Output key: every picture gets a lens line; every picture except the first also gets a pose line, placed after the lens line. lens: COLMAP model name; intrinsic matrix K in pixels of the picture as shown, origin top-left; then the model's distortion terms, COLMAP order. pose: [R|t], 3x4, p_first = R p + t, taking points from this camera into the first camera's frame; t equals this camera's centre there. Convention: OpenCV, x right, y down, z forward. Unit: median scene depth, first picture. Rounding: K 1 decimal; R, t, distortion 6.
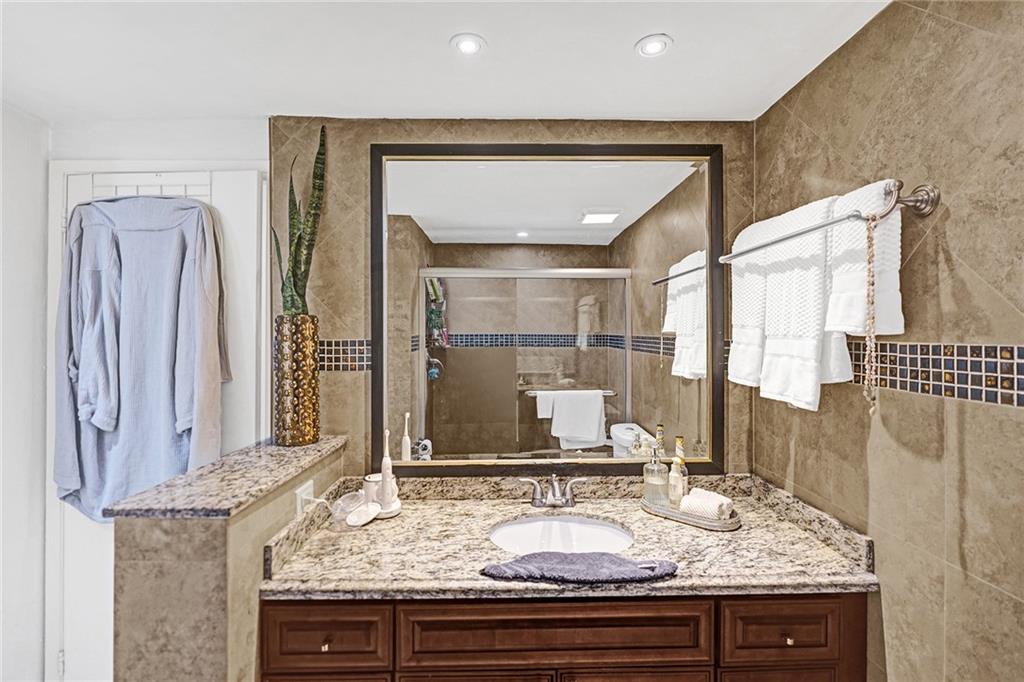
lens RADIAL K [[477.3, 0, 511.6], [0, 477.3, 331.0], [0, 0, 1]] dist [-0.010483, 0.002750]
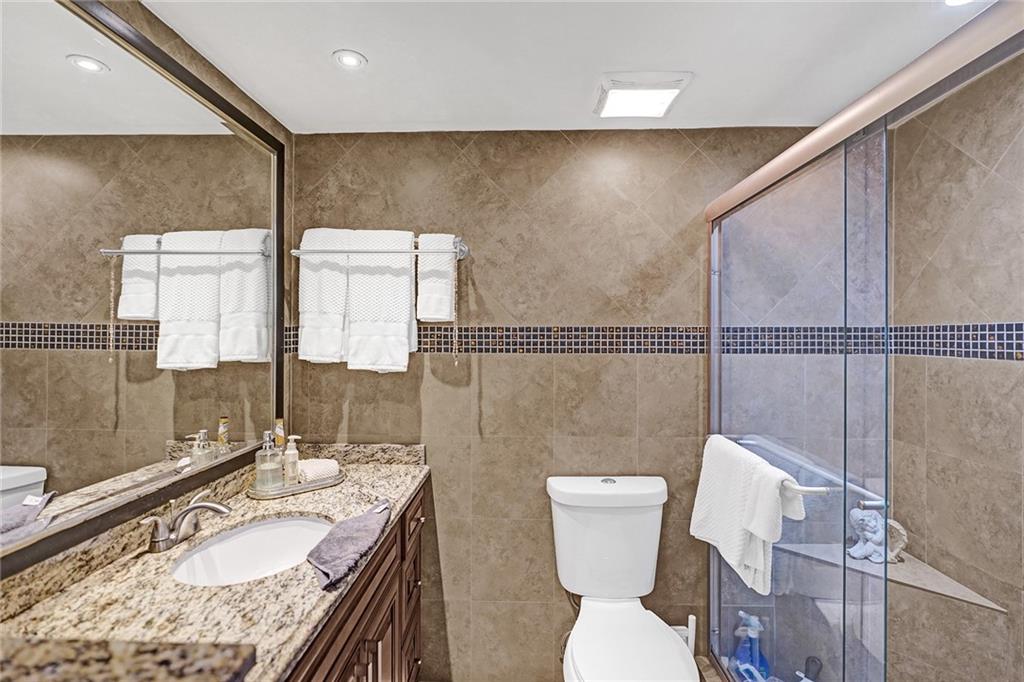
lens RADIAL K [[477.3, 0, 512.0], [0, 477.3, 338.8], [0, 0, 1]] dist [-0.010483, 0.002750]
pose [[0.043951, -0.005902, 0.999016, -0.827668], [-0.008736, 0.999942, 0.006291, 0.050394], [-0.998995, -0.009004, 0.043897, 0.576248]]
